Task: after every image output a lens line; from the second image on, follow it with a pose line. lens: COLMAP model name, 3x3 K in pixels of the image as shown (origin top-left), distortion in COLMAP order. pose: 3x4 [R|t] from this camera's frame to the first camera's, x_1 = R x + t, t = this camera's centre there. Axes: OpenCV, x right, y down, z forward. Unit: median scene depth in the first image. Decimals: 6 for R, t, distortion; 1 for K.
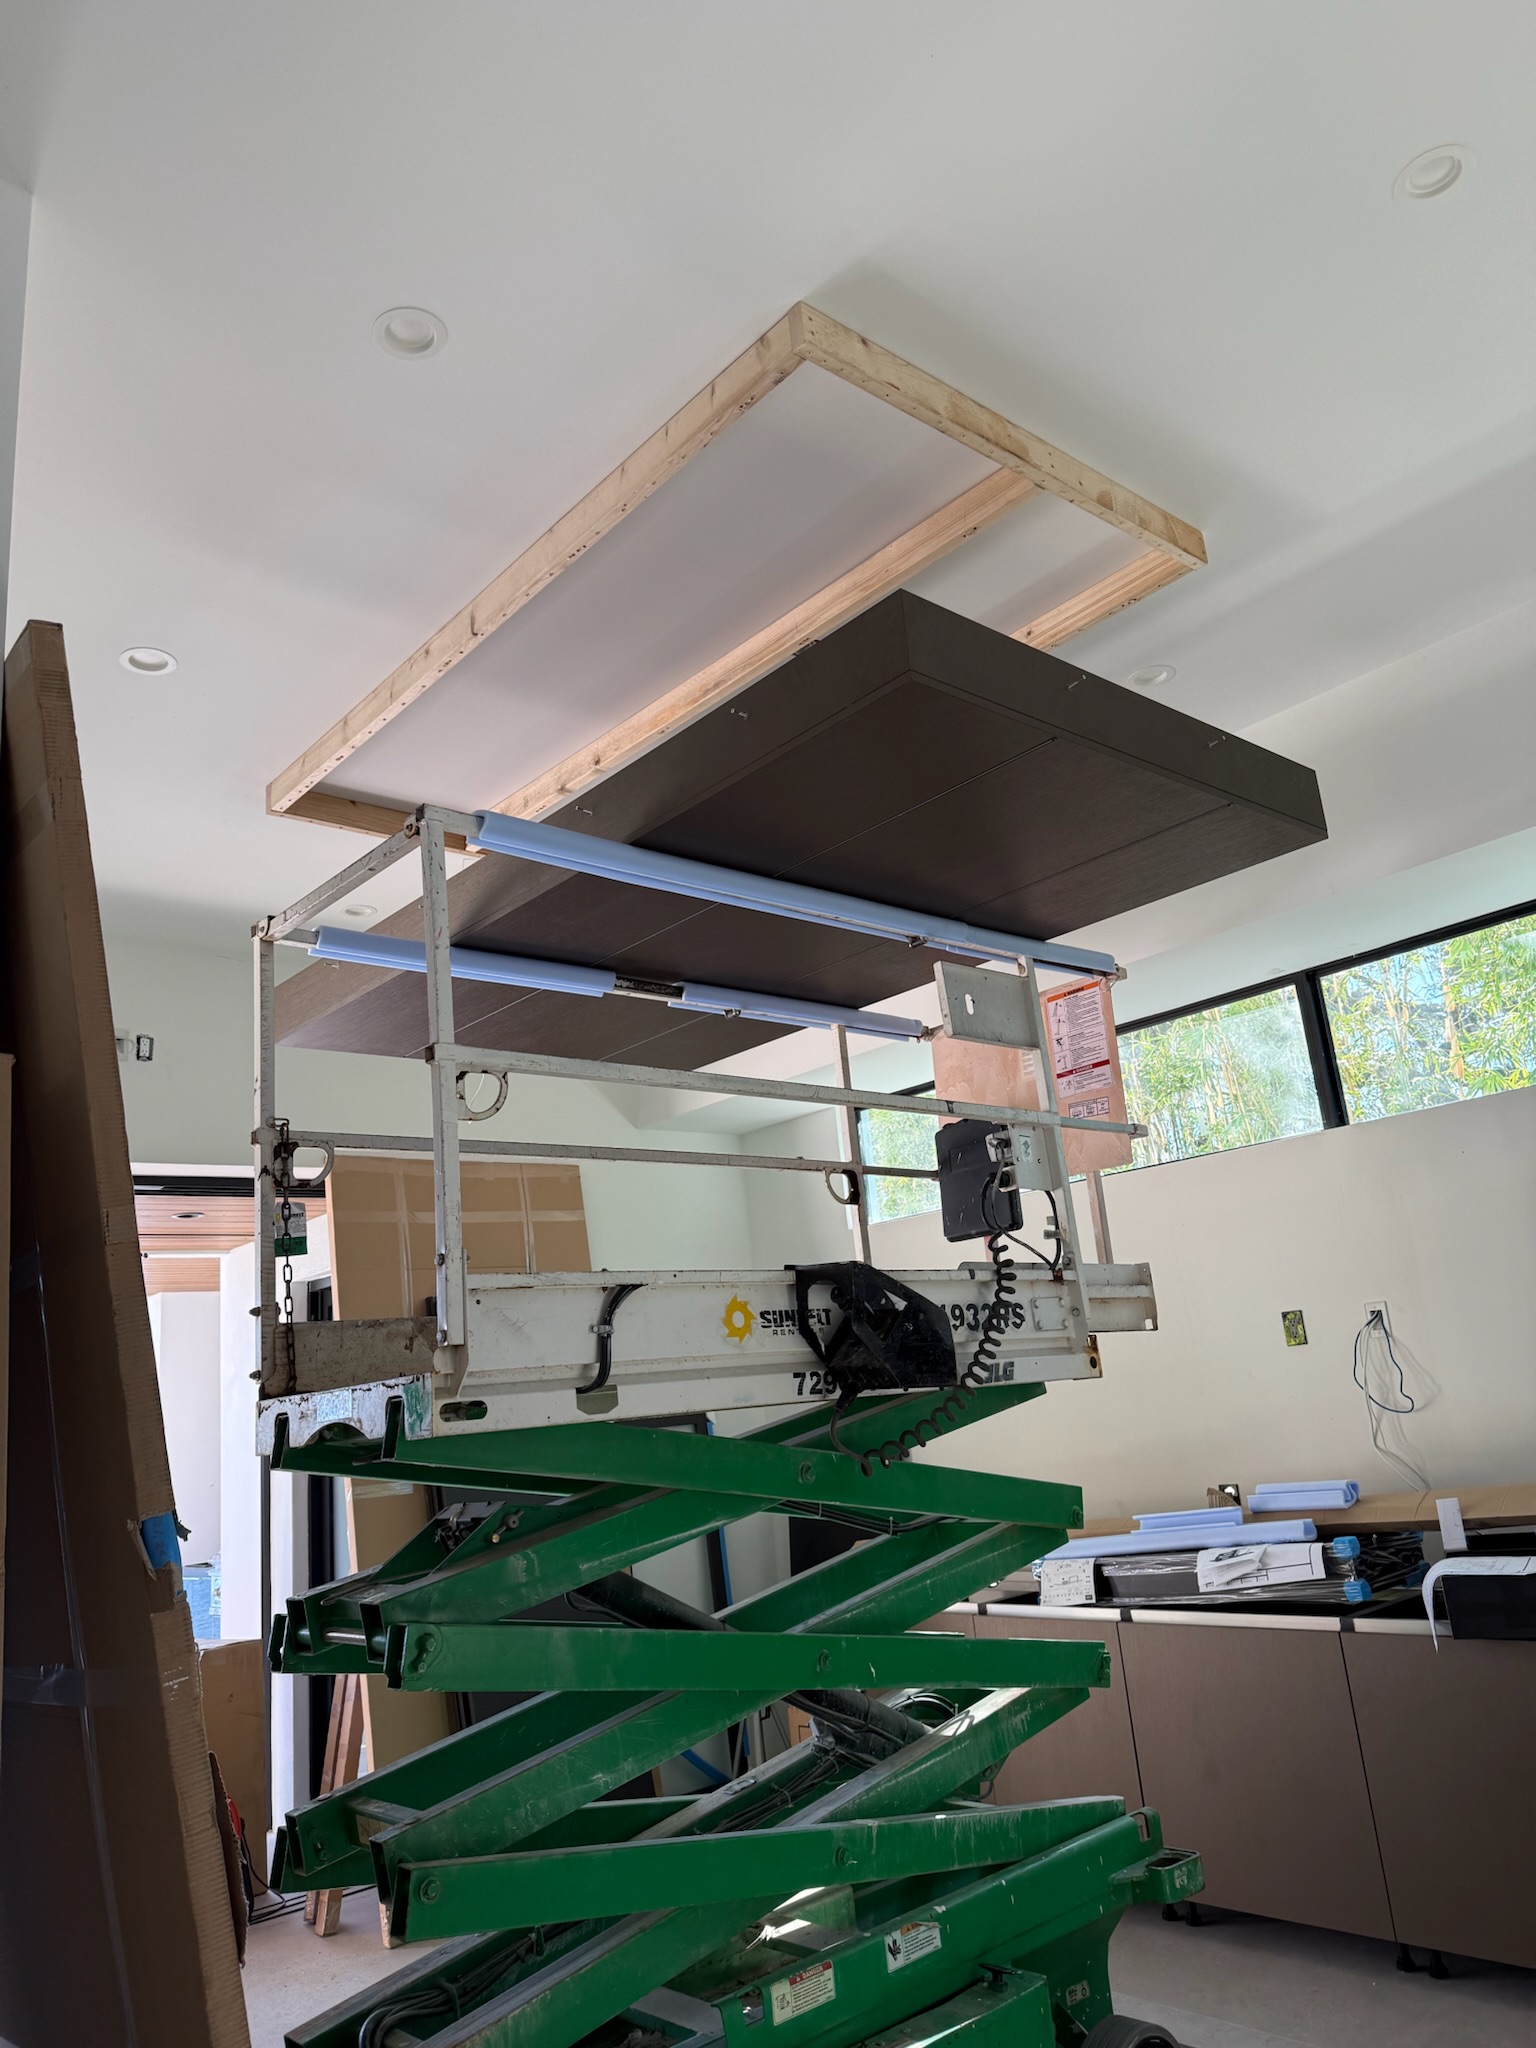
lens RADIAL K [[1491.4, 0, 760.8], [0, 1491.4, 1015.7], [0, 0, 1]] dist [0.060801, -0.063693]
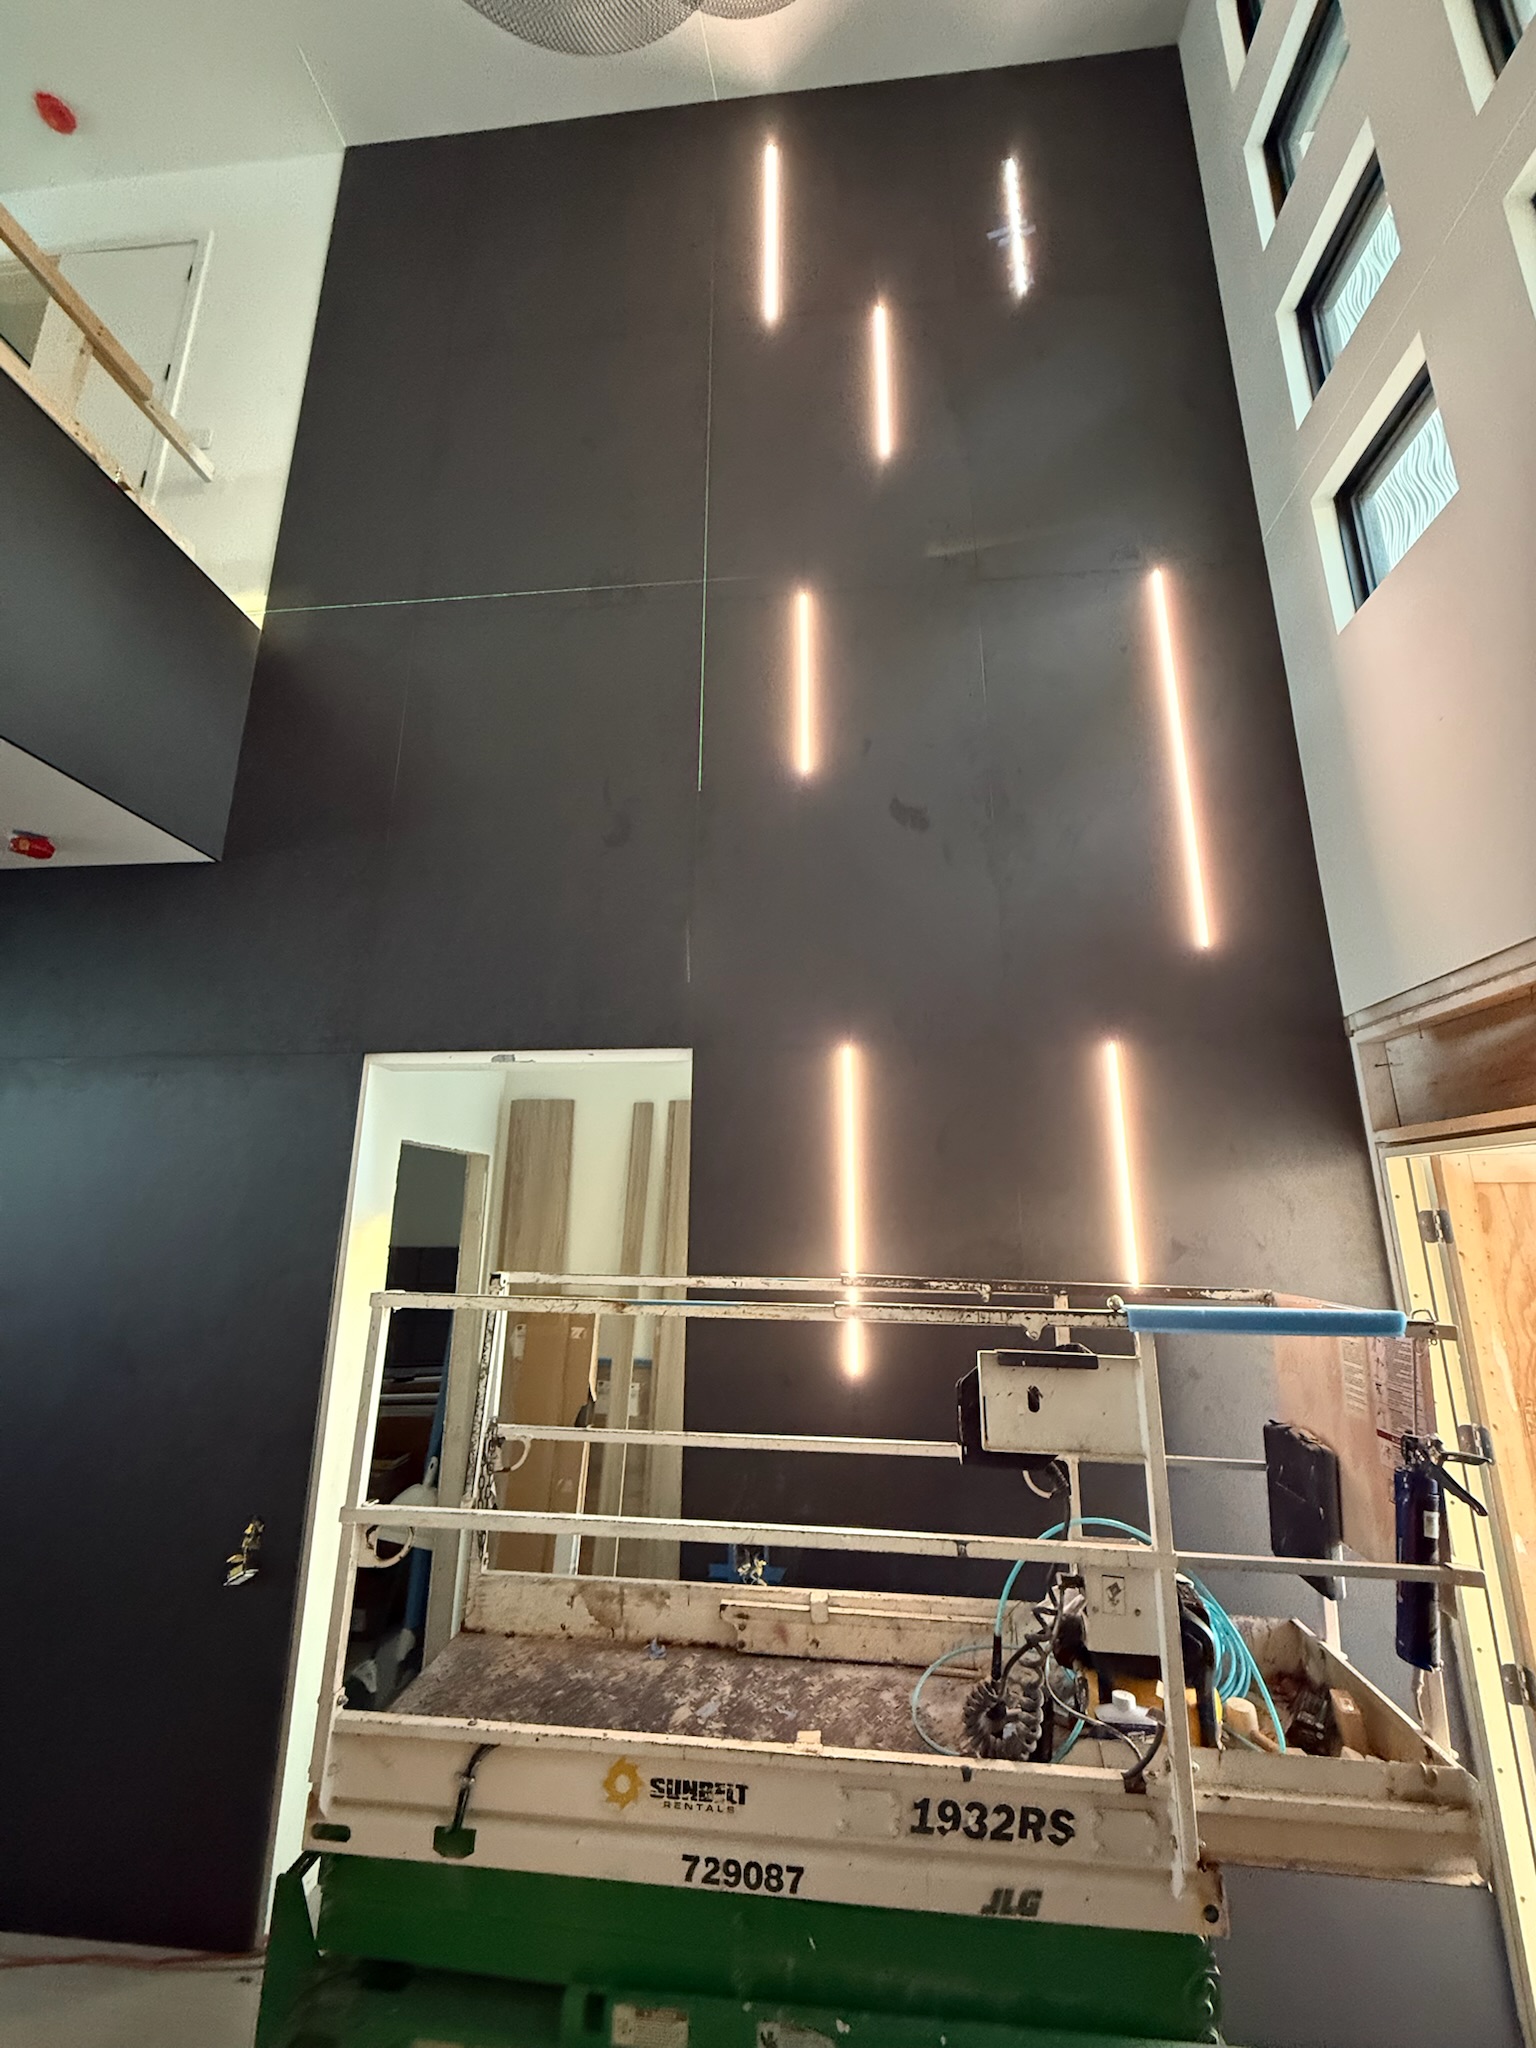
lens RADIAL K [[809.0, 0, 753.5], [0, 809.0, 1017.8], [0, 0, 1]] dist [-0.002591, -0.000162]
pose [[0.665552, -0.068889, -0.743166, 0.425979], [0.122549, 0.992303, 0.017767, -0.279611], [0.736222, -0.102899, 0.668871, 0.622741]]
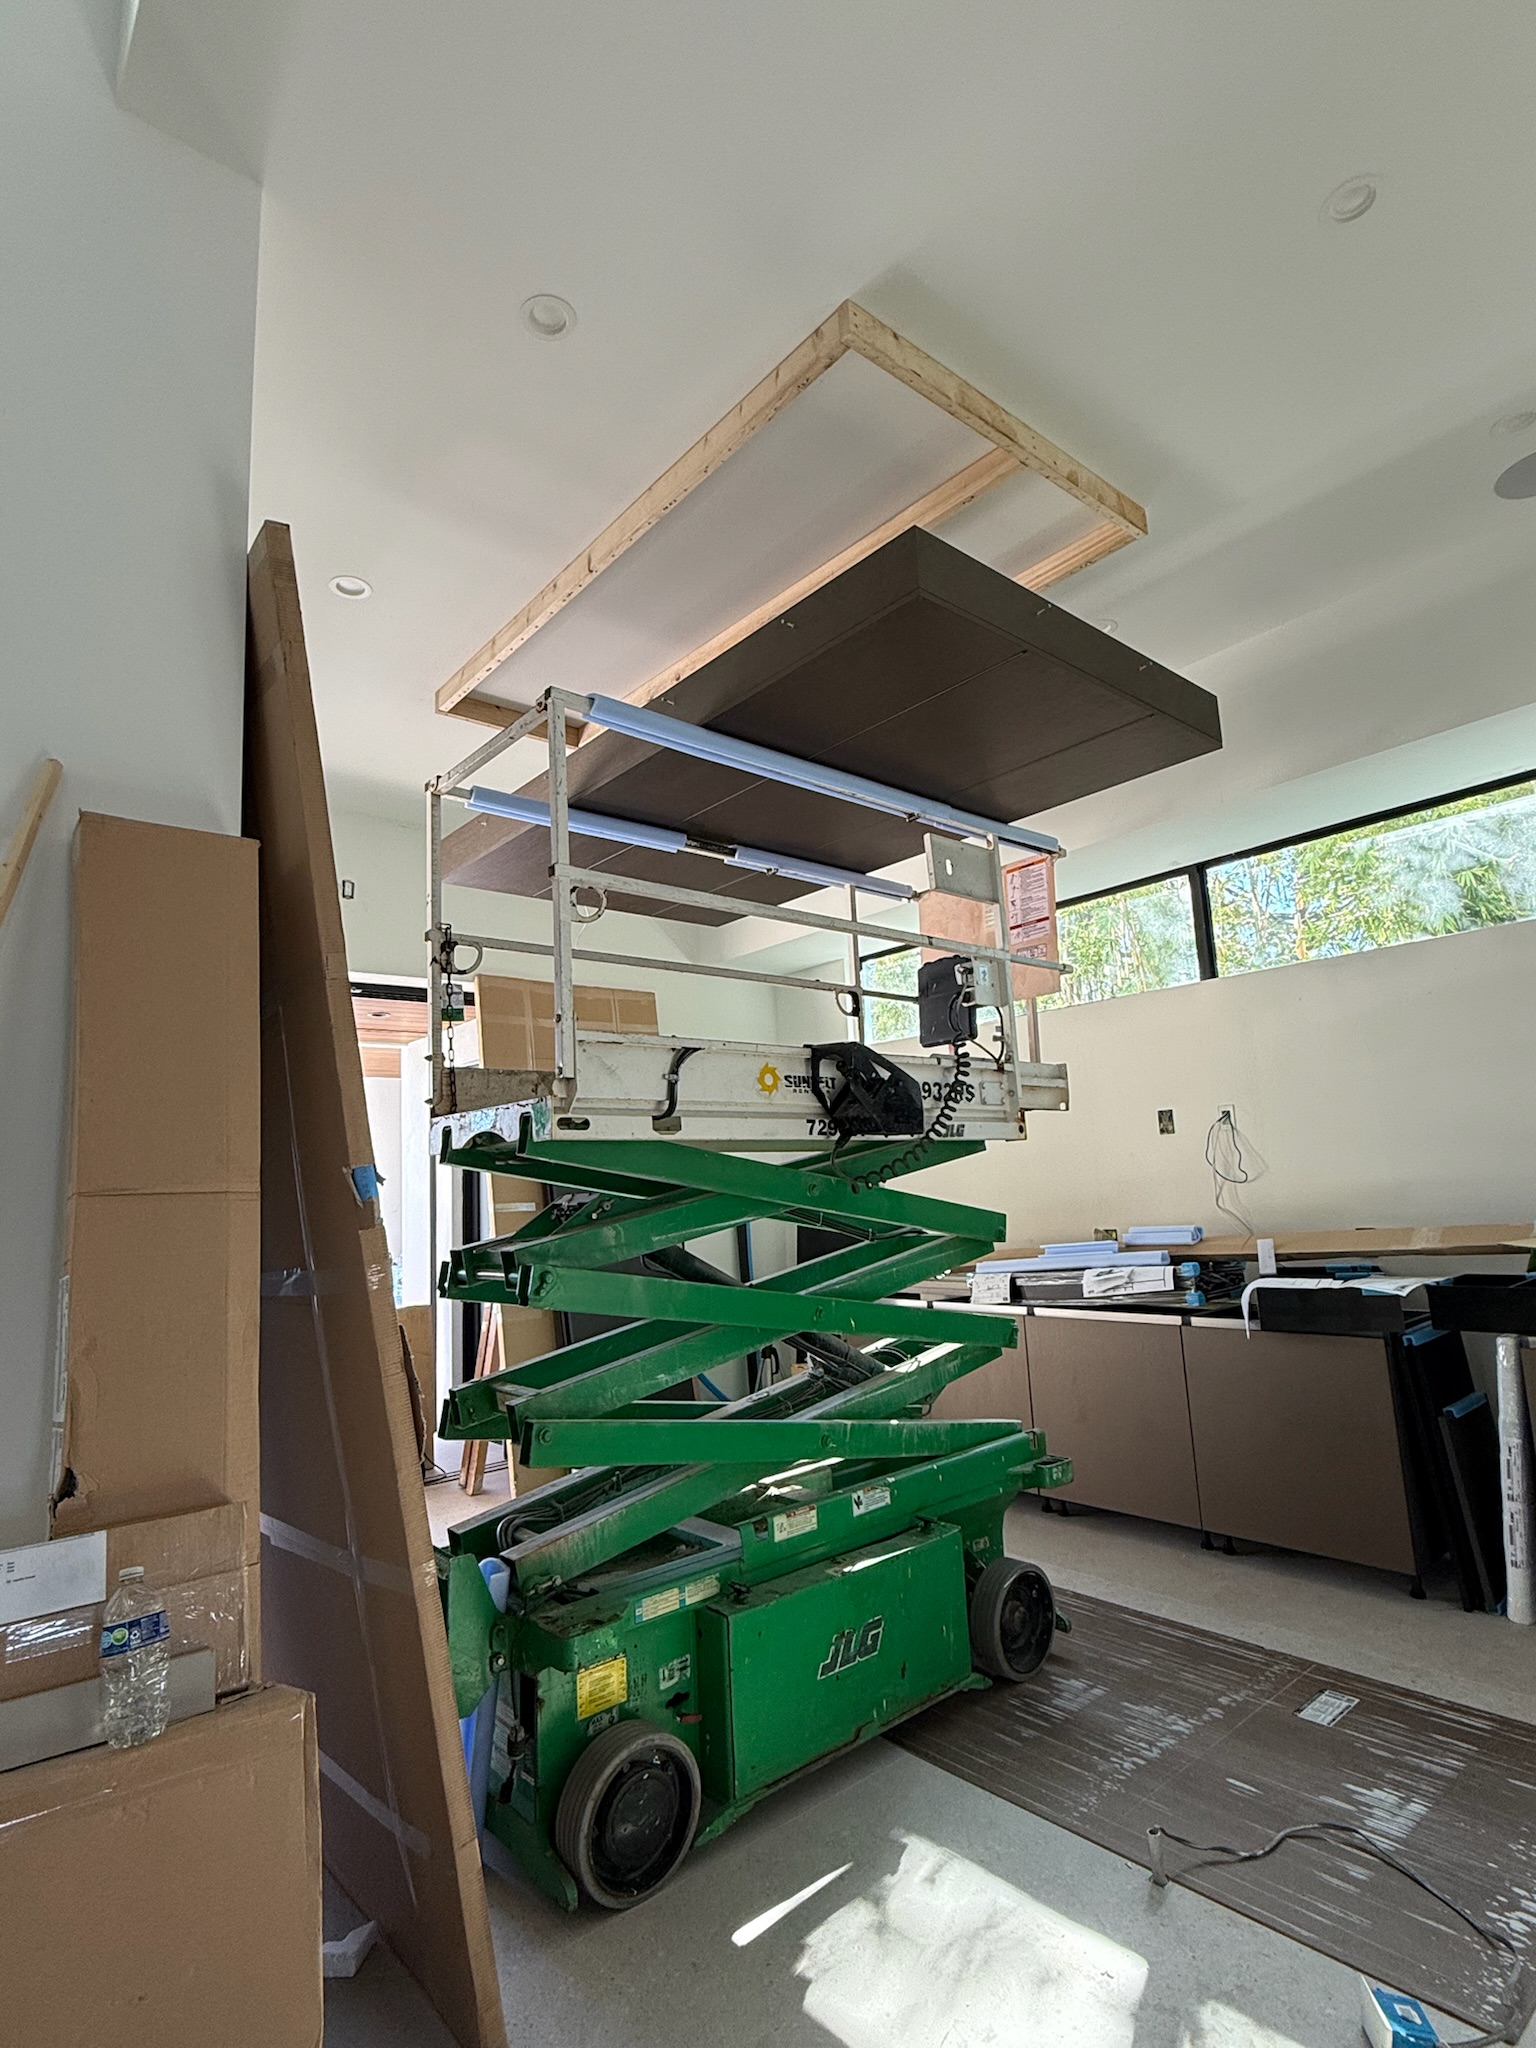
lens RADIAL K [[1087.6, 0, 758.4], [0, 1087.6, 1036.7], [0, 0, 1]] dist [0.002604, 0.001901]
pose [[0.998853, 0.041098, -0.024589, -0.001278], [-0.038028, 0.992703, 0.114432, 0.040335], [0.029112, -0.113366, 0.993127, -0.002739]]
